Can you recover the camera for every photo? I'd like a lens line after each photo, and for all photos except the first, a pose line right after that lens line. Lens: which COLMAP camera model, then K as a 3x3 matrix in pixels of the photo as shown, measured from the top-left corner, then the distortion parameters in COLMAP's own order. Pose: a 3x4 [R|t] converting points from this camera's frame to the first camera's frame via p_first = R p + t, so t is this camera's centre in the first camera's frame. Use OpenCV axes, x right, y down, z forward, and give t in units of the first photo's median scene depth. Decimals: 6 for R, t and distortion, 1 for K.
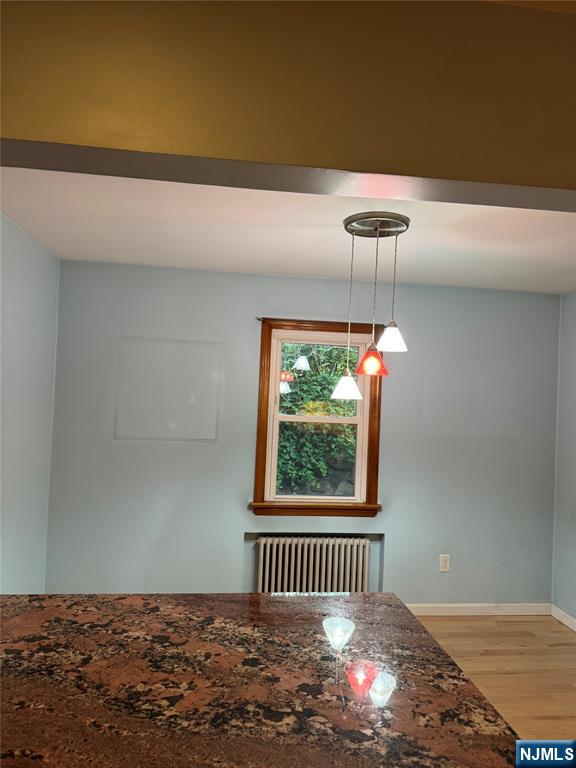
lens RADIAL K [[543.4, 0, 282.5], [0, 543.4, 377.1], [0, 0, 1]] dist [0.063826, -0.081232]
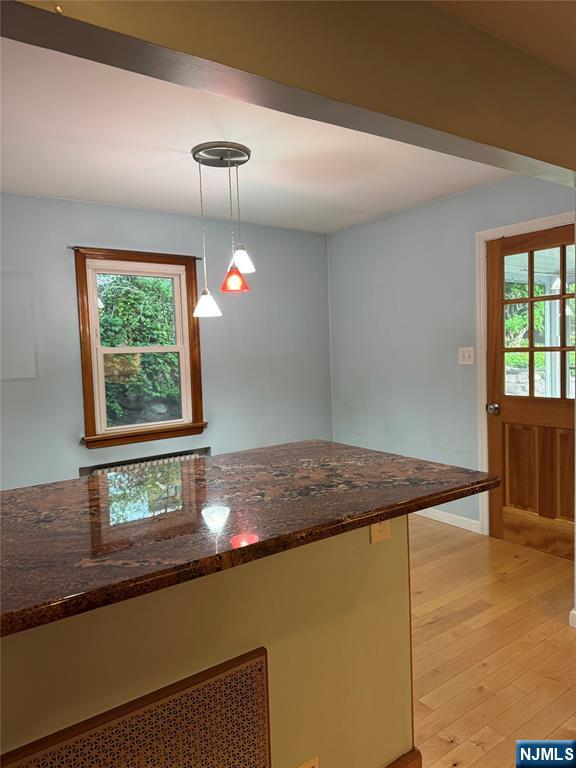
lens RADIAL K [[543.4, 0, 295.9], [0, 543.4, 384.0], [0, 0, 1]] dist [0.063826, -0.081232]
pose [[0.870511, -0.104787, 0.480863, -0.188530], [0.057600, 0.992048, 0.111908, 0.044304], [-0.488766, -0.069719, 0.869625, -0.047234]]
